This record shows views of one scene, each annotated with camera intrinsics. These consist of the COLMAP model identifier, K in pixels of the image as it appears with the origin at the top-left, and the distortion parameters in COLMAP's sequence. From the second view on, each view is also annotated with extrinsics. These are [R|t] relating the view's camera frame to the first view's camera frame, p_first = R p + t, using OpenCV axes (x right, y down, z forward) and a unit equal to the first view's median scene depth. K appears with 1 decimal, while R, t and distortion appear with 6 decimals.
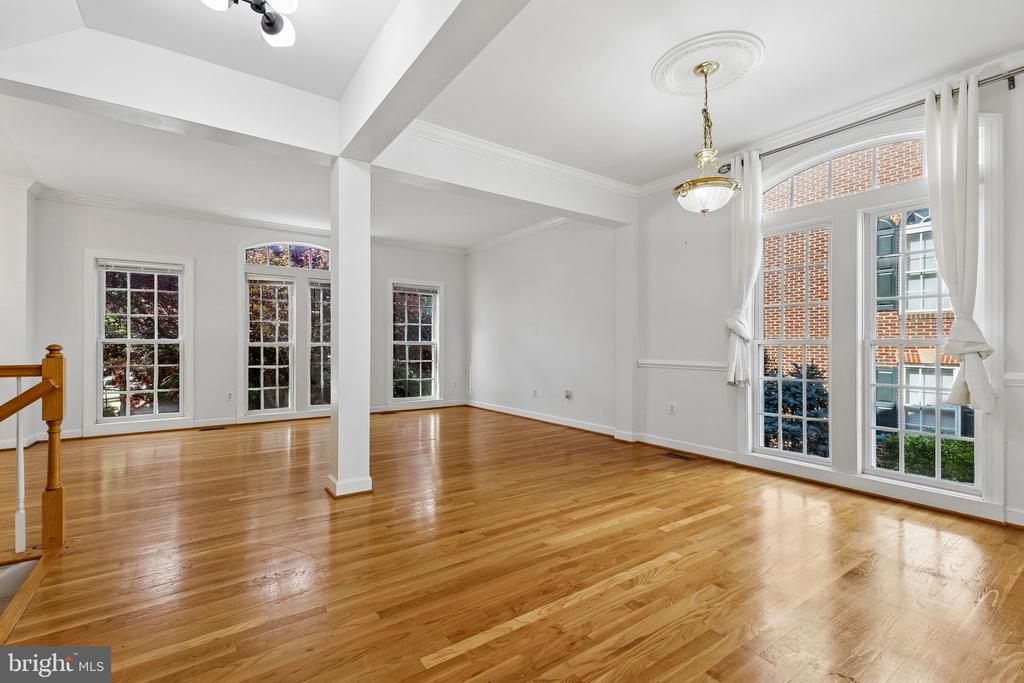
lens RADIAL K [[451.4, 0, 508.7], [0, 451.4, 351.9], [0, 0, 1]] dist [0.017634, -0.001526]
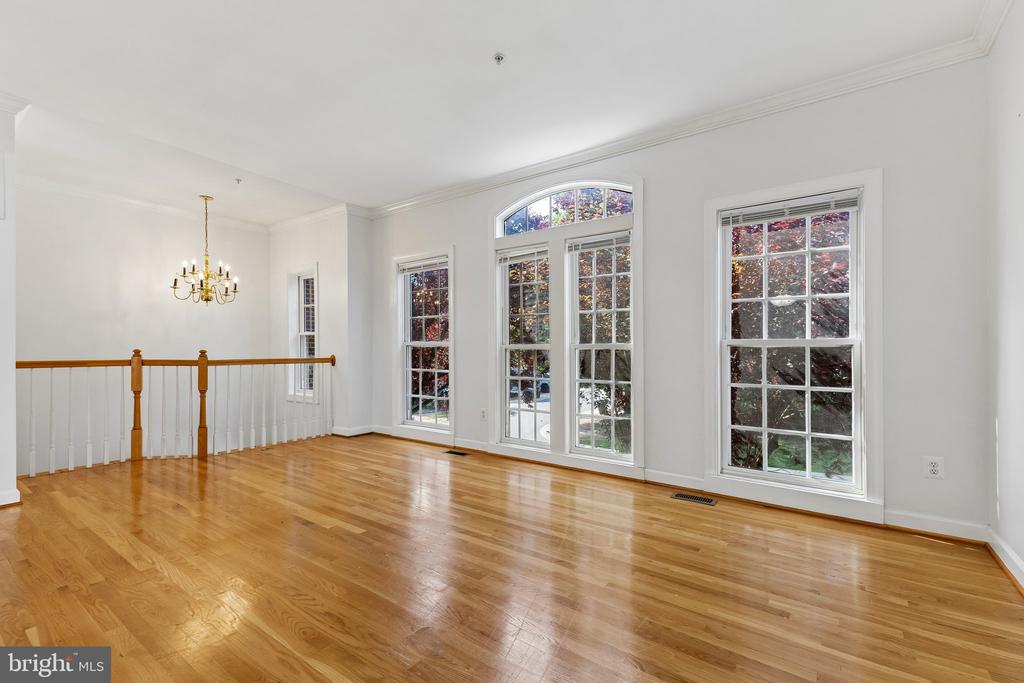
lens RADIAL K [[451.4, 0, 514.1], [0, 451.4, 342.7], [0, 0, 1]] dist [0.017634, -0.001526]
pose [[0.334842, -0.009801, -0.942223, 0.120407], [-0.011914, 0.999822, -0.014634, -0.012977], [0.942199, 0.016126, 0.334666, 0.782744]]
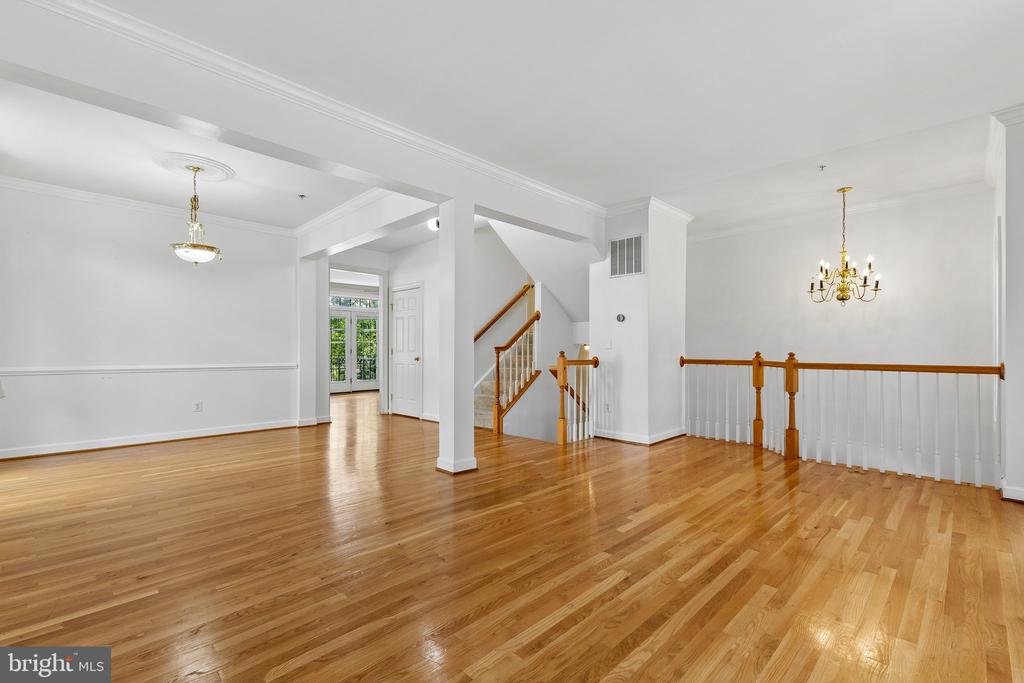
lens RADIAL K [[451.4, 0, 508.4], [0, 451.4, 350.9], [0, 0, 1]] dist [0.017634, -0.001526]
pose [[-0.984683, -0.002178, -0.174342, -0.201035], [-0.004421, 0.999912, 0.012483, -0.016270], [0.174300, 0.013063, -0.984606, 1.275450]]
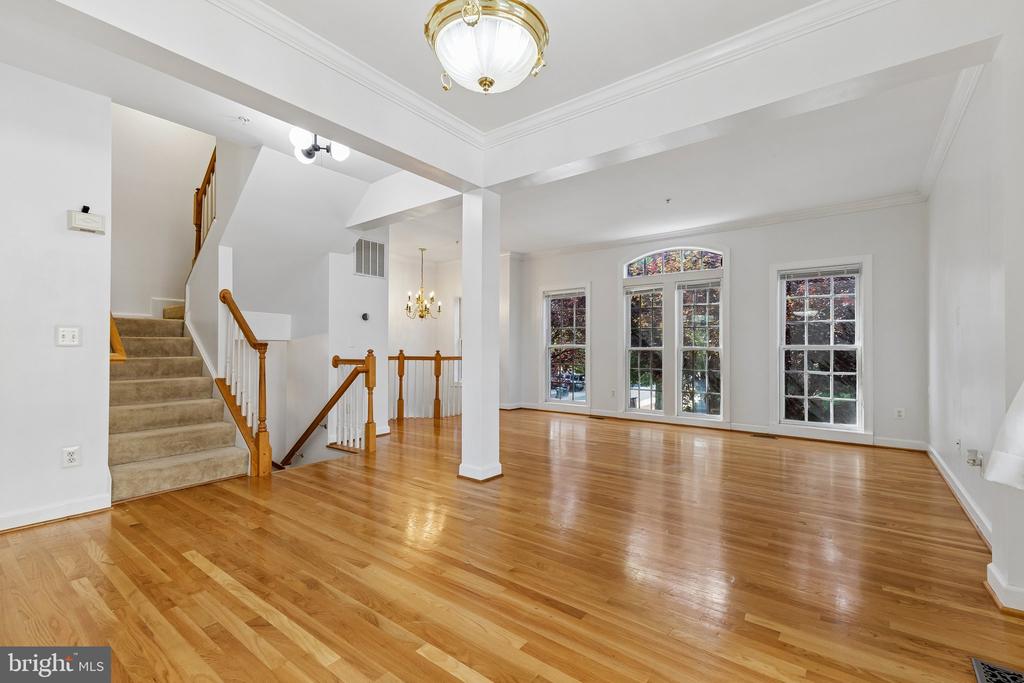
lens RADIAL K [[451.4, 0, 512.8], [0, 451.4, 344.8], [0, 0, 1]] dist [0.017634, -0.001526]
pose [[0.305034, -0.009226, -0.952297, 0.413342], [-0.016108, 0.999760, -0.014846, -0.005990], [0.952205, 0.019868, 0.304812, 0.391269]]
